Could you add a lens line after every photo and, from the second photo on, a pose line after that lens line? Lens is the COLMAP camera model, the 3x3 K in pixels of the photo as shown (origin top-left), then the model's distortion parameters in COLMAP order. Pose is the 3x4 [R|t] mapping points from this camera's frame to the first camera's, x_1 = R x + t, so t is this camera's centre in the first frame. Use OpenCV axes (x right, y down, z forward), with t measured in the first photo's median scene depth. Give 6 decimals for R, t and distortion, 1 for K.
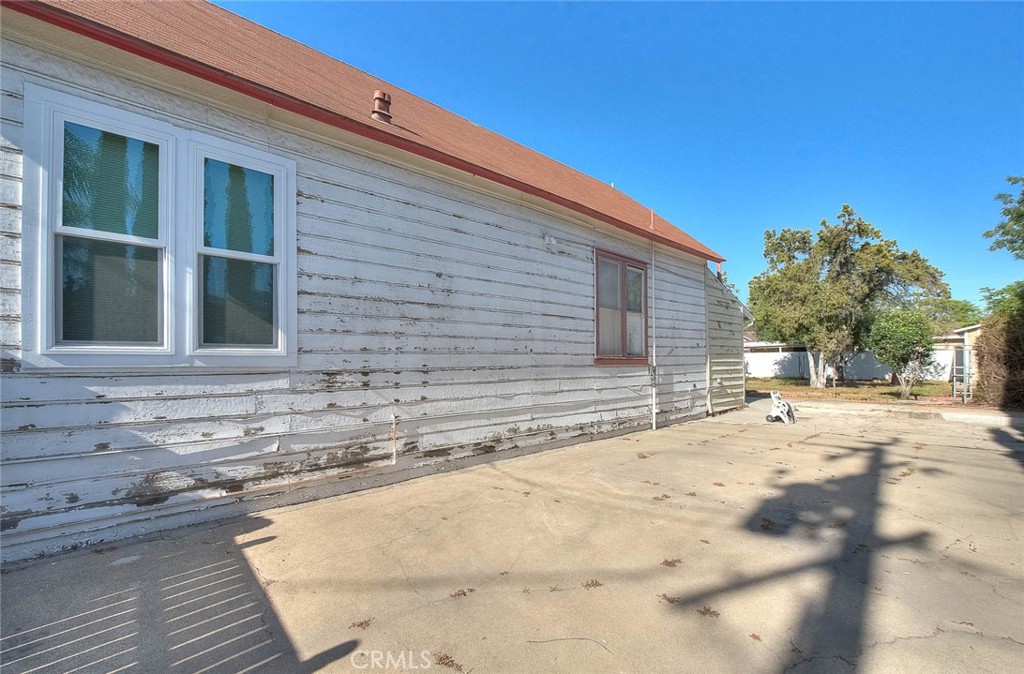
lens RADIAL K [[395.4, 0, 518.4], [0, 395.4, 353.8], [0, 0, 1]] dist [0.003914, 0.000220]
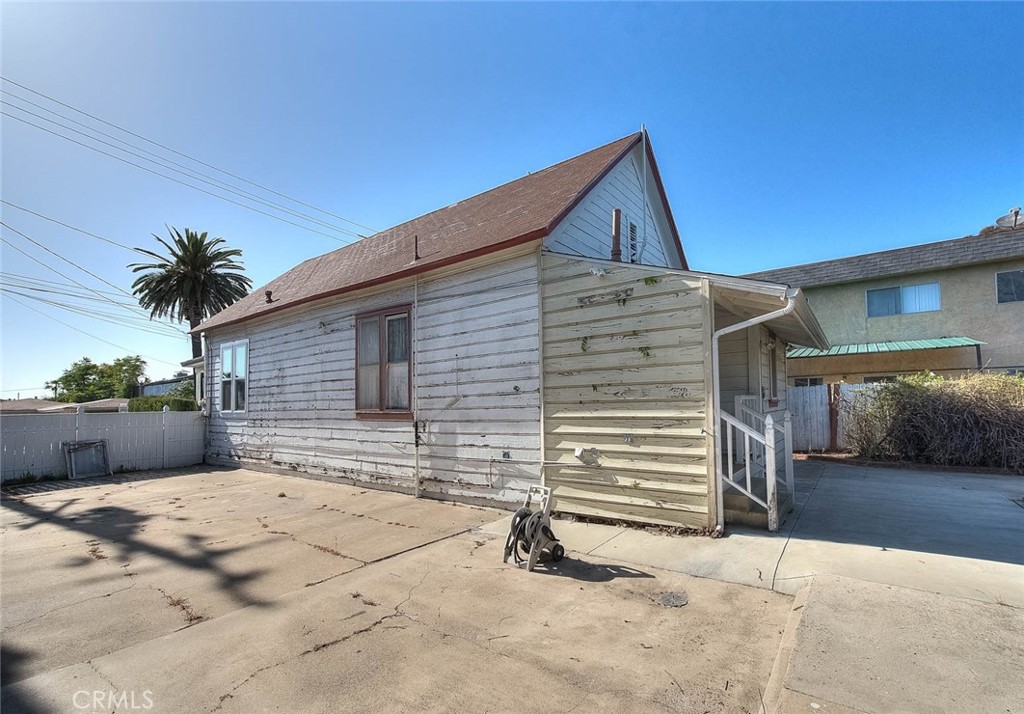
lens RADIAL K [[423.1, 0, 524.0], [0, 423.1, 384.1], [0, 0, 1]] dist [0.004158, 0.000336]
pose [[0.258216, -0.045102, -0.965034, 1.585243], [0.038053, 0.998609, -0.036490, -0.008319], [0.965337, -0.027300, 0.259573, 1.231632]]
